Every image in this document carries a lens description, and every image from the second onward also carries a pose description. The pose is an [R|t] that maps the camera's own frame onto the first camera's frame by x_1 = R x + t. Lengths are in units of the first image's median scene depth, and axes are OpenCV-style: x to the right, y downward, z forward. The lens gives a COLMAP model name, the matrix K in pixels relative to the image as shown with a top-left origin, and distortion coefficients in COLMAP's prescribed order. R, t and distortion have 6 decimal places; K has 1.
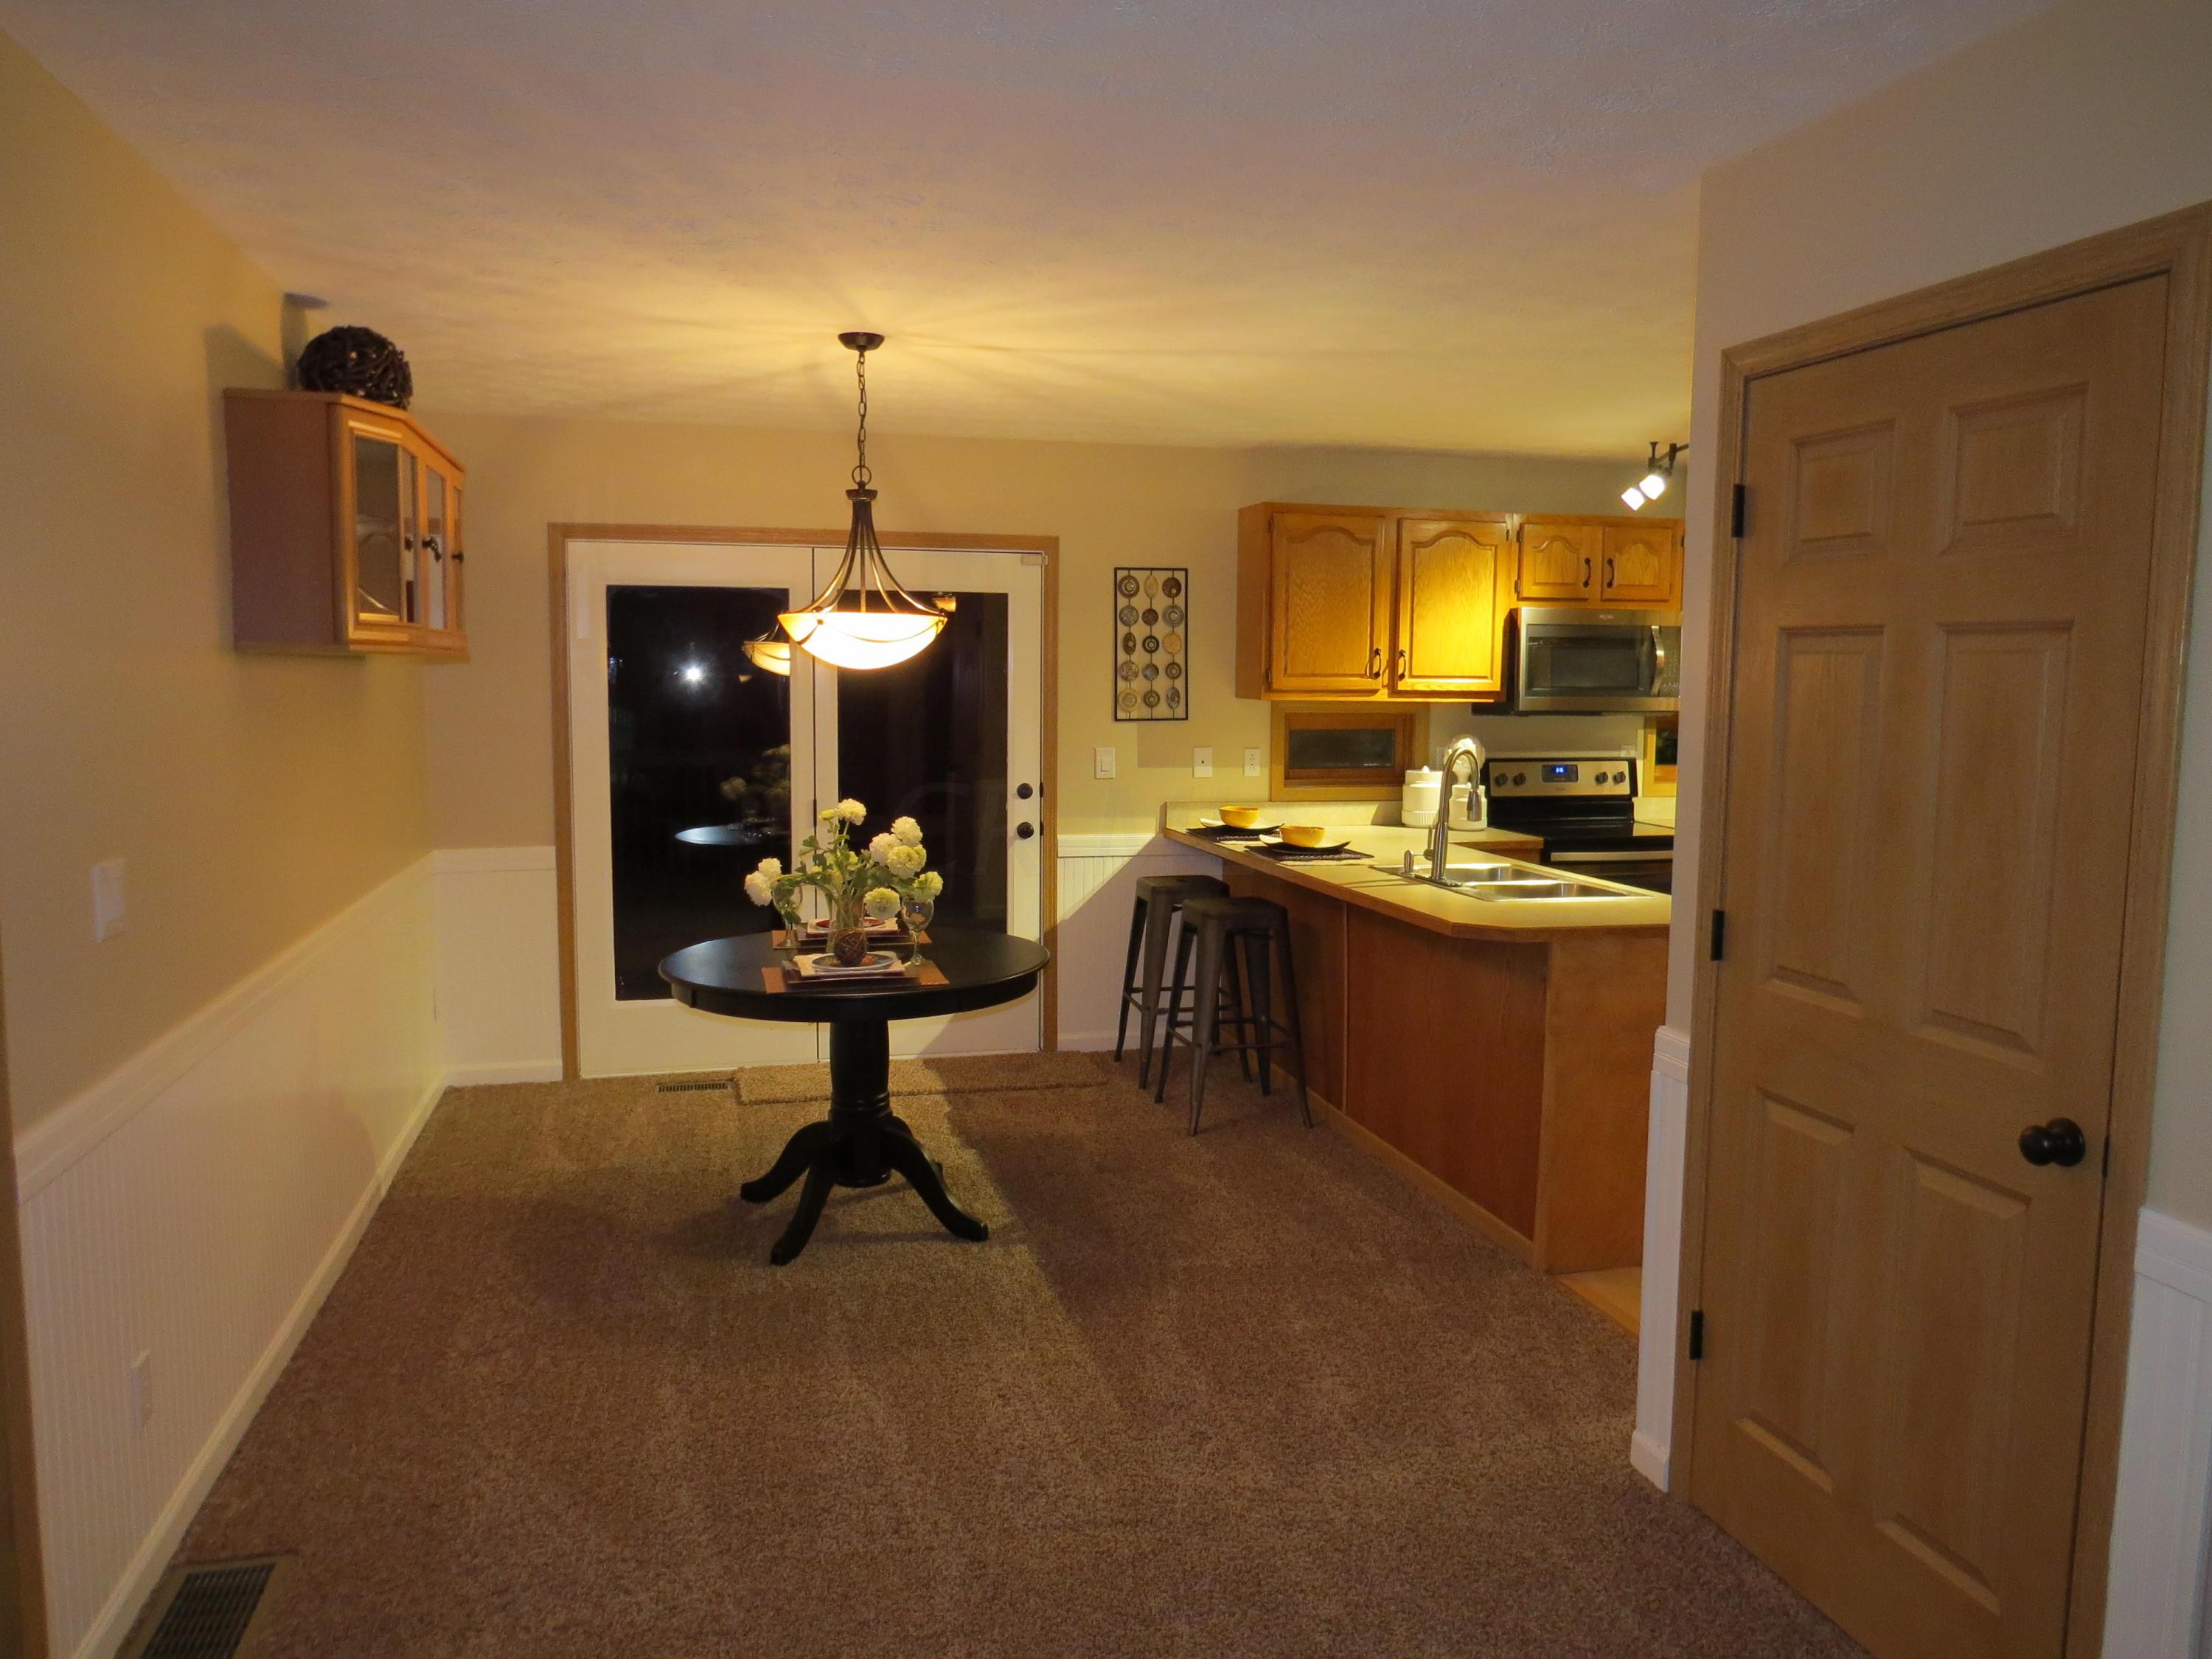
lens RADIAL K [[1596.2, 0, 1106.0], [0, 1596.2, 829.5], [0, 0, 1]] dist [-0.011612, 0.001707]
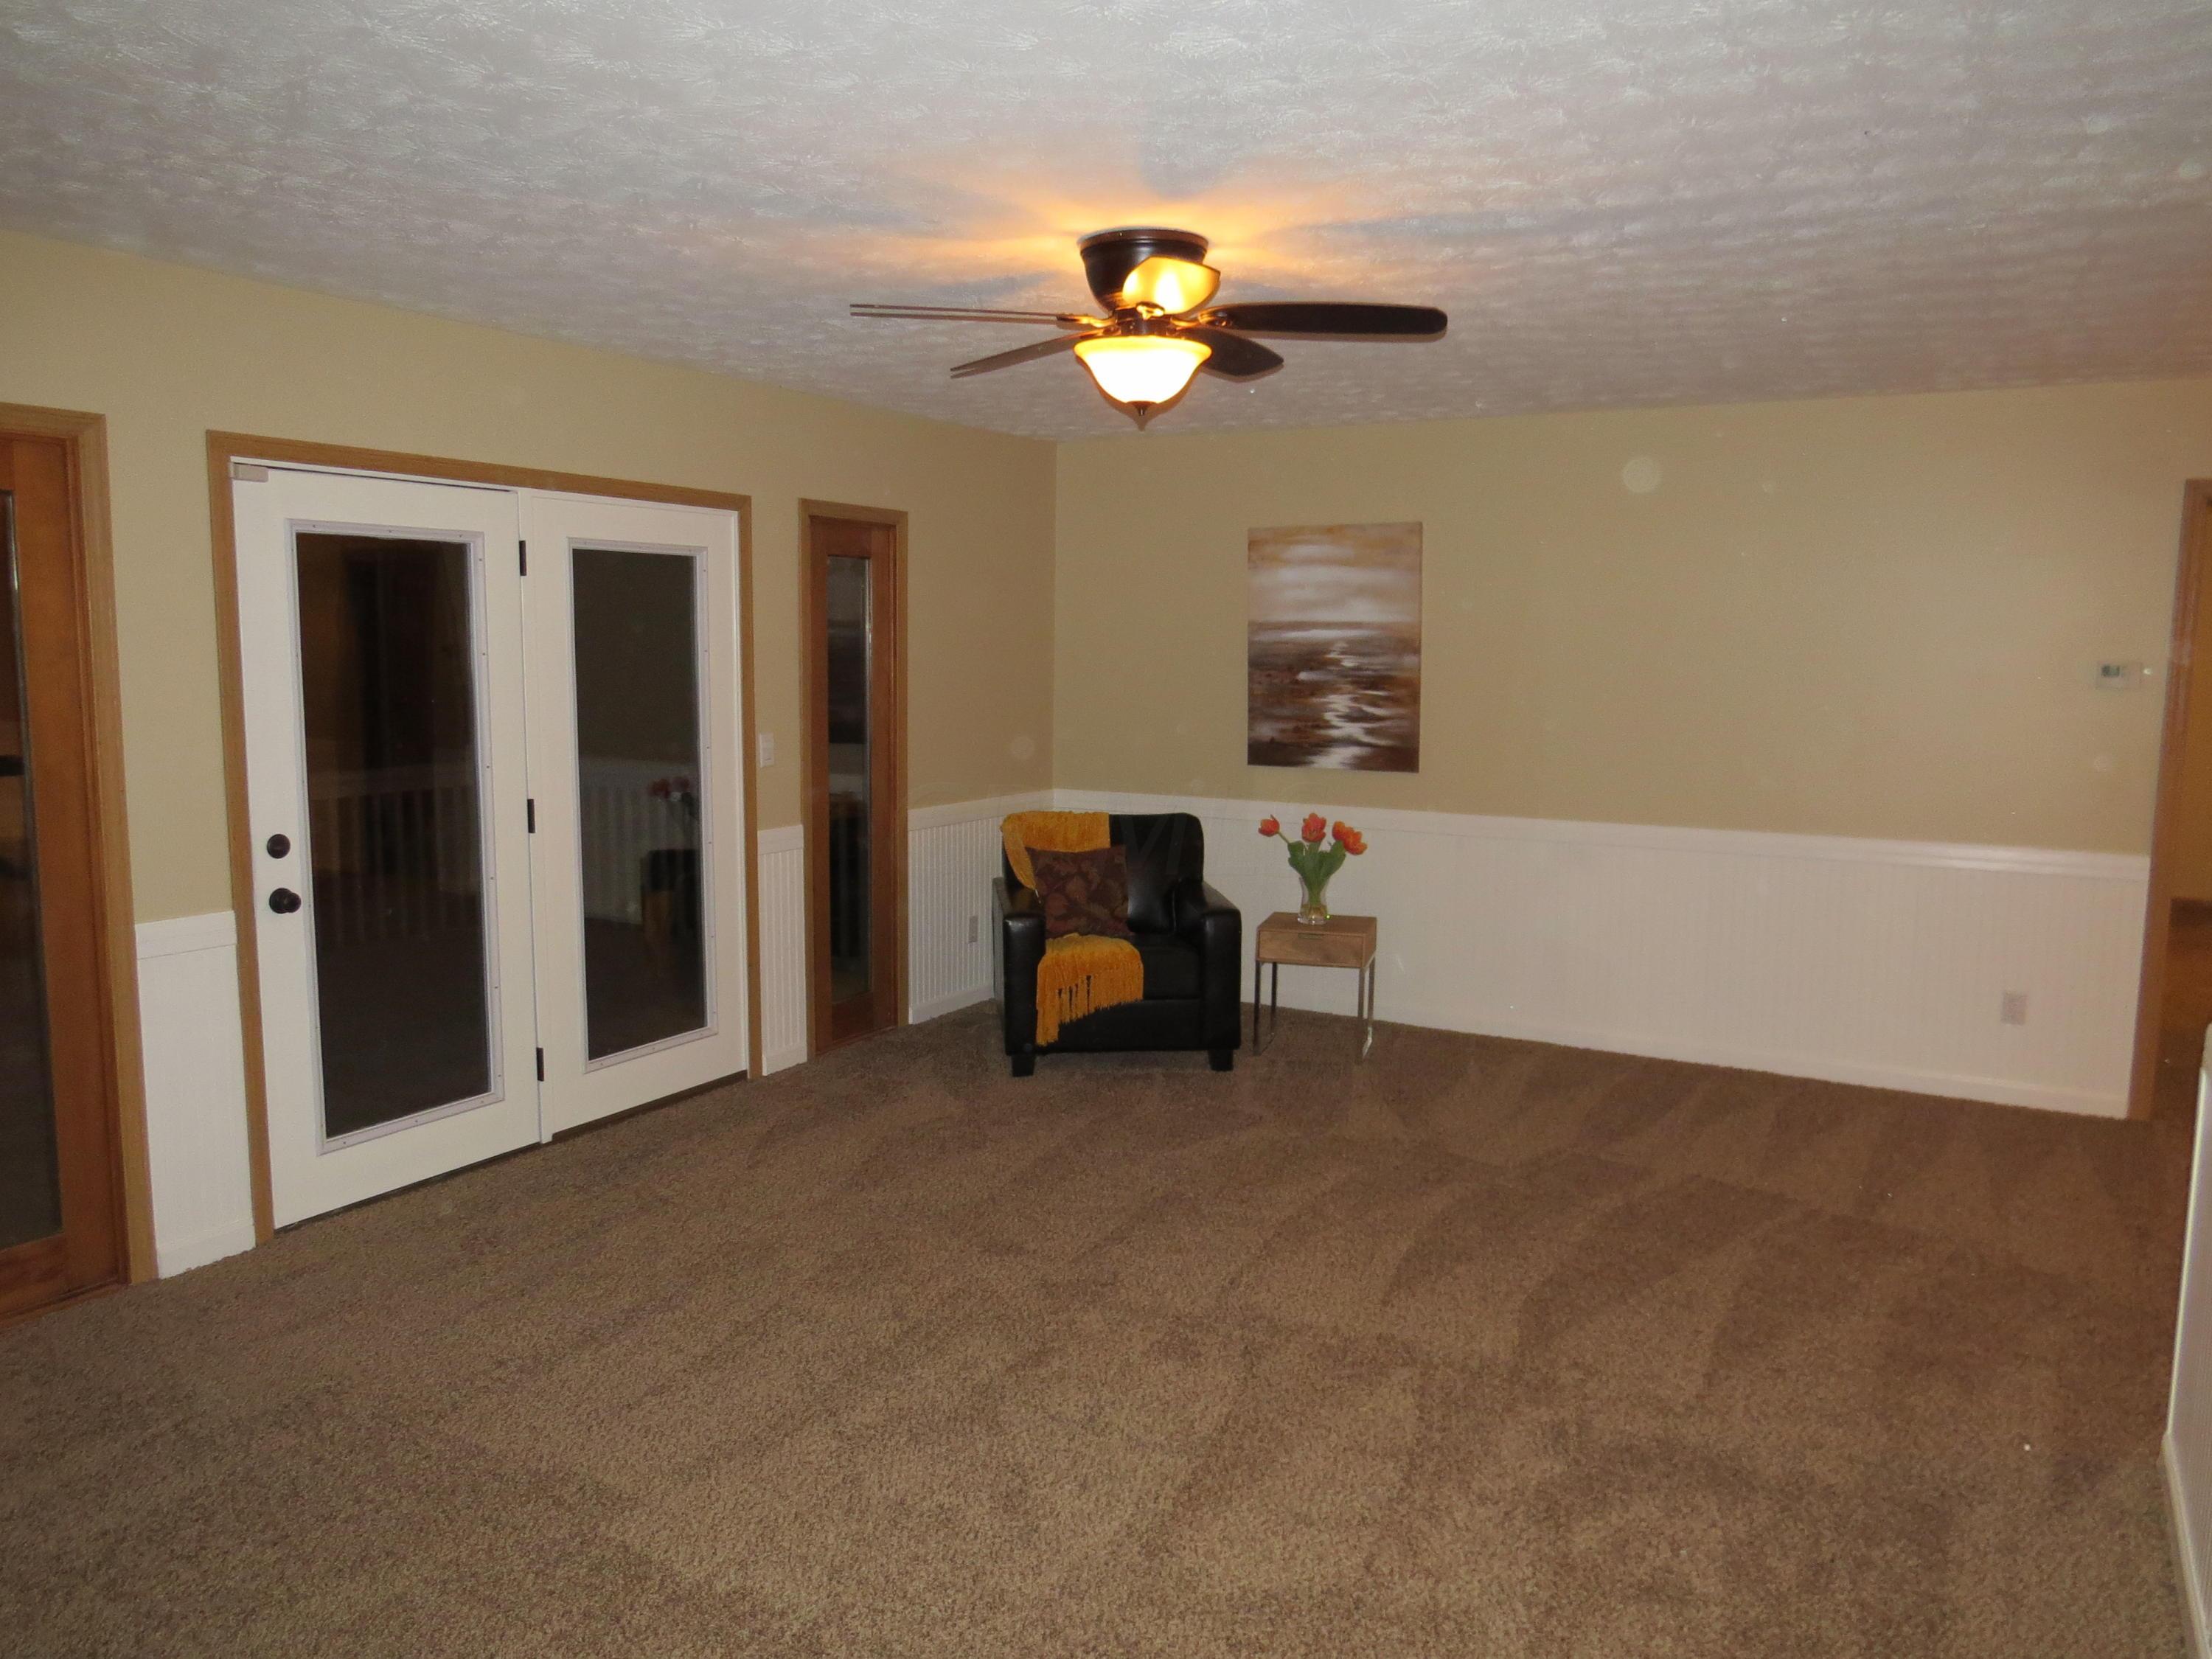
lens RADIAL K [[1596.2, 0, 1106.0], [0, 1596.2, 829.5], [0, 0, 1]] dist [-0.011612, 0.001707]
pose [[0.709933, -0.086585, 0.698926, -0.506281], [0.066320, 0.996223, 0.056050, -0.034448], [-0.701139, 0.006562, 0.712994, 0.231166]]
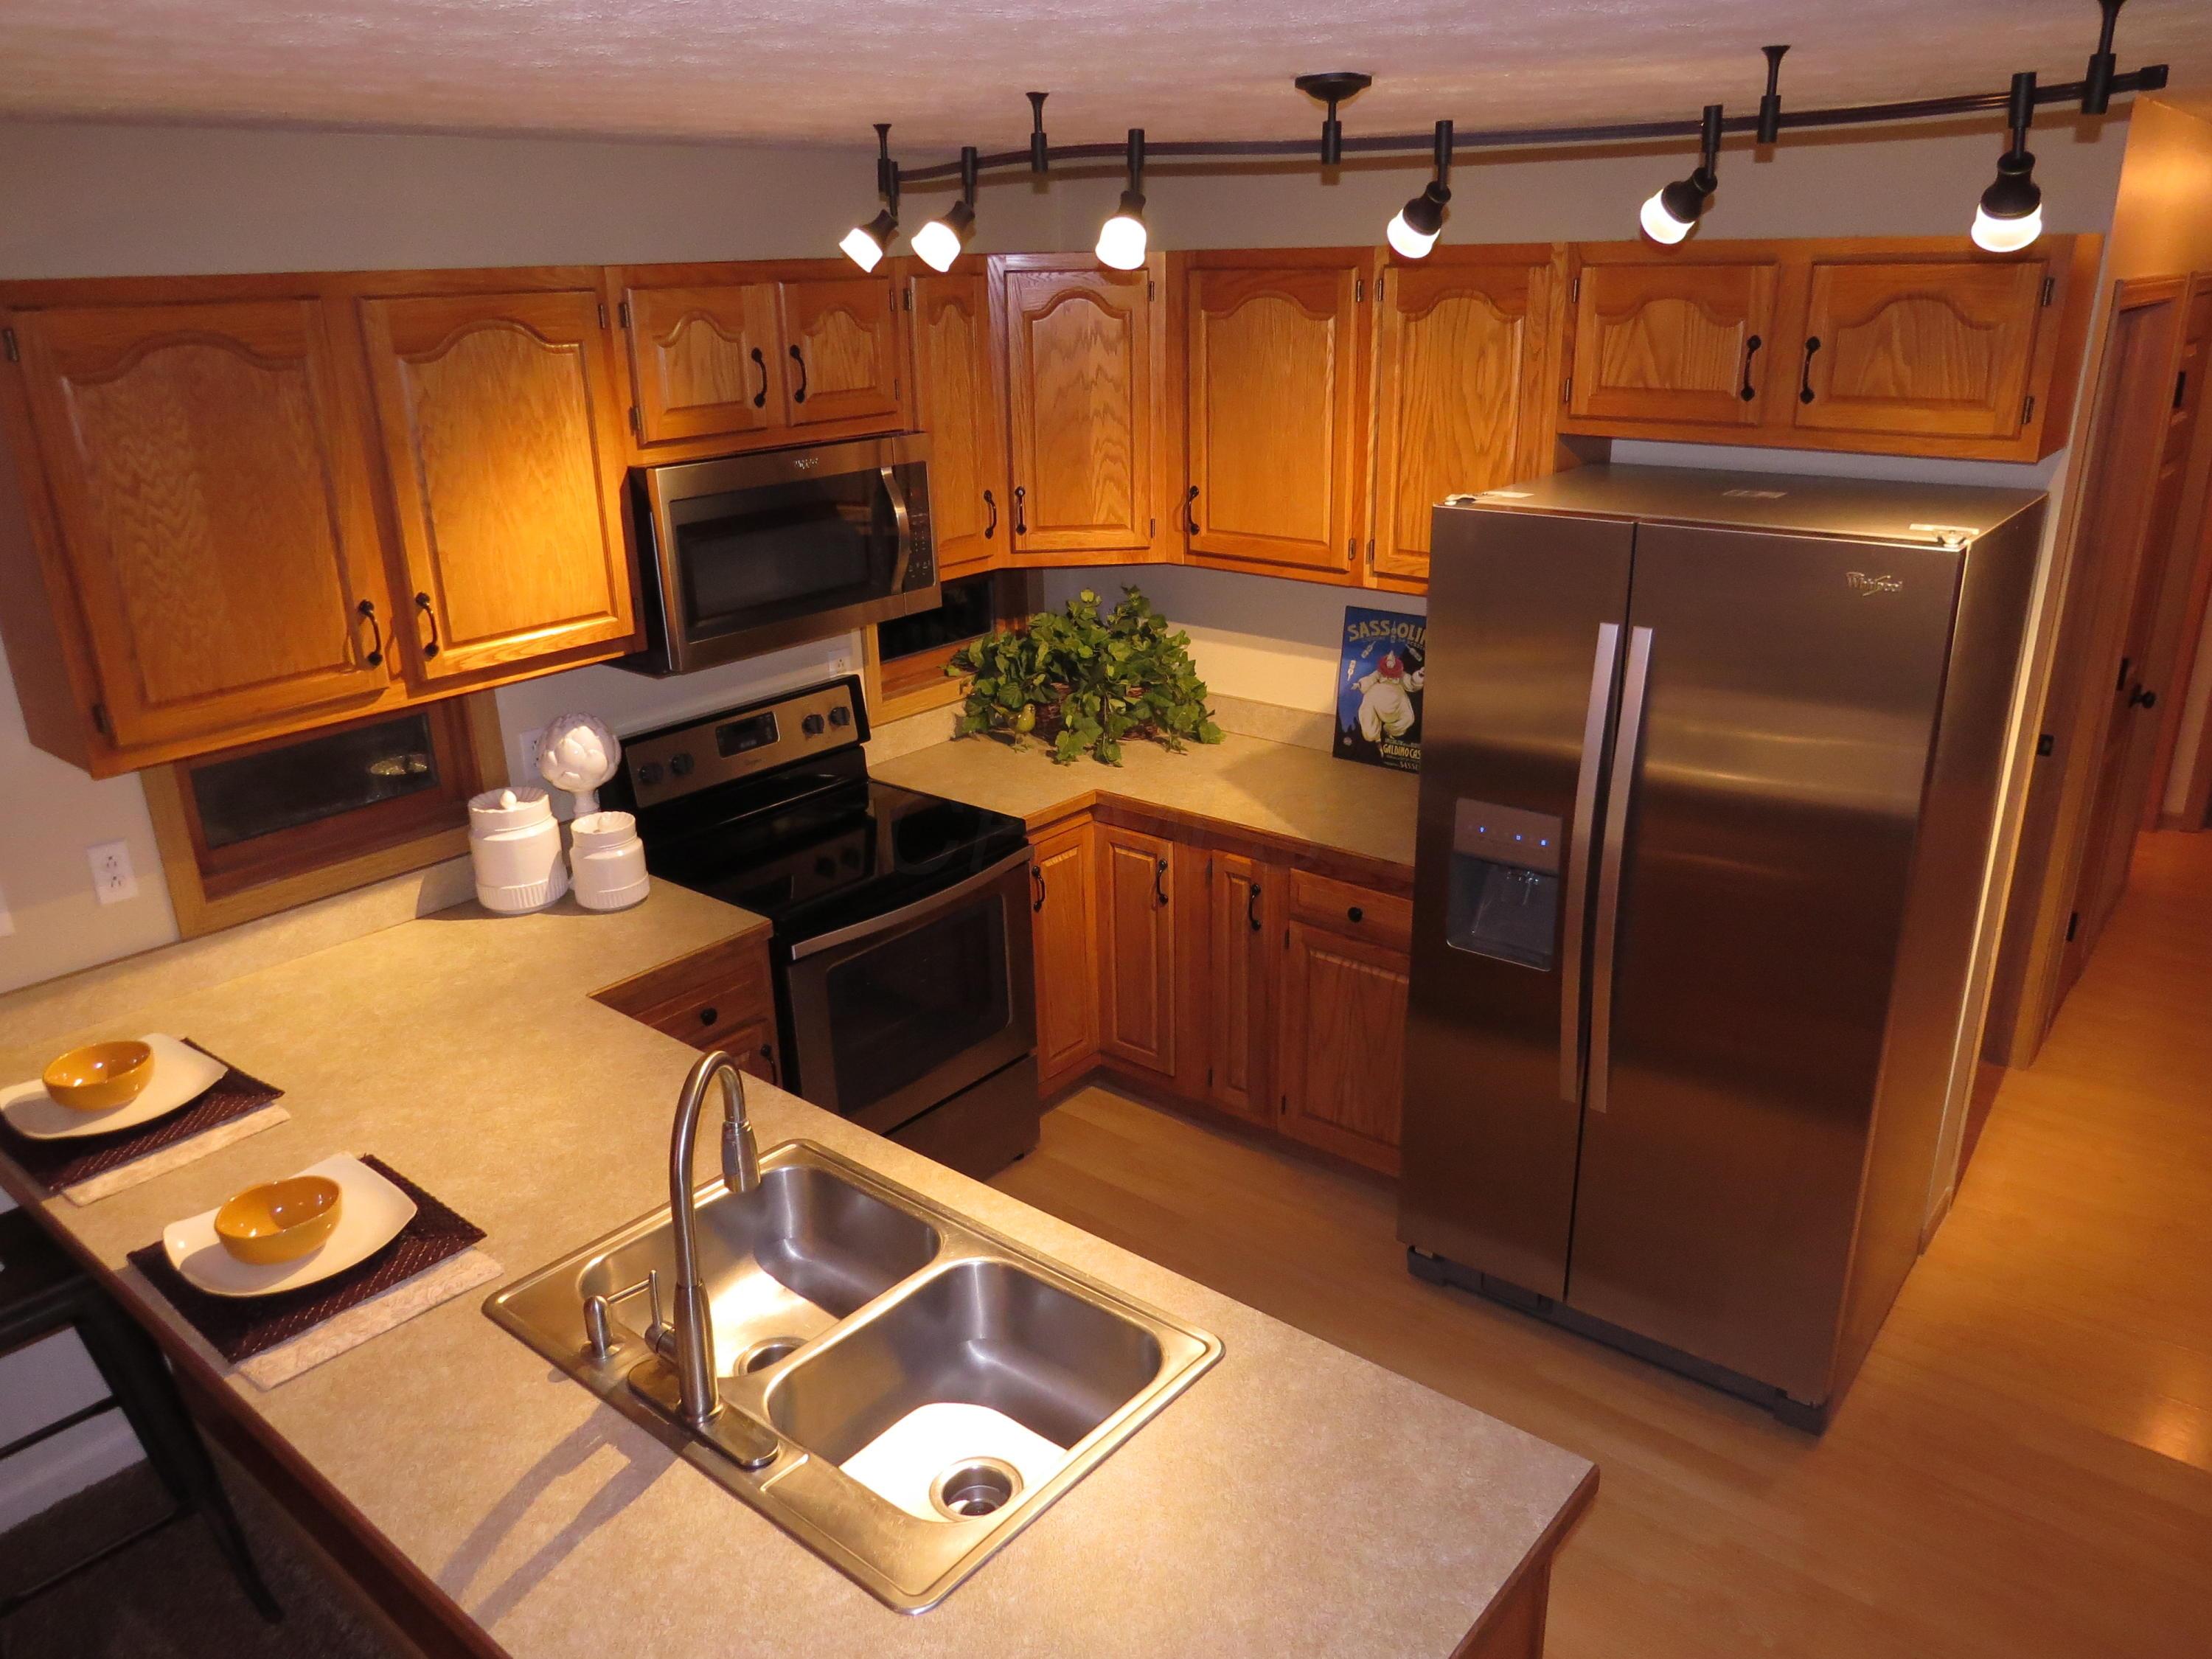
lens RADIAL K [[1592.1, 0, 1103.2], [0, 1592.1, 840.7], [0, 0, 1]] dist [-0.014799, 0.000537]
pose [[0.818396, -0.223735, 0.529311, 0.087867], [0.087759, 0.958951, 0.269651, -0.149159], [-0.567914, -0.174229, 0.804437, 0.503747]]
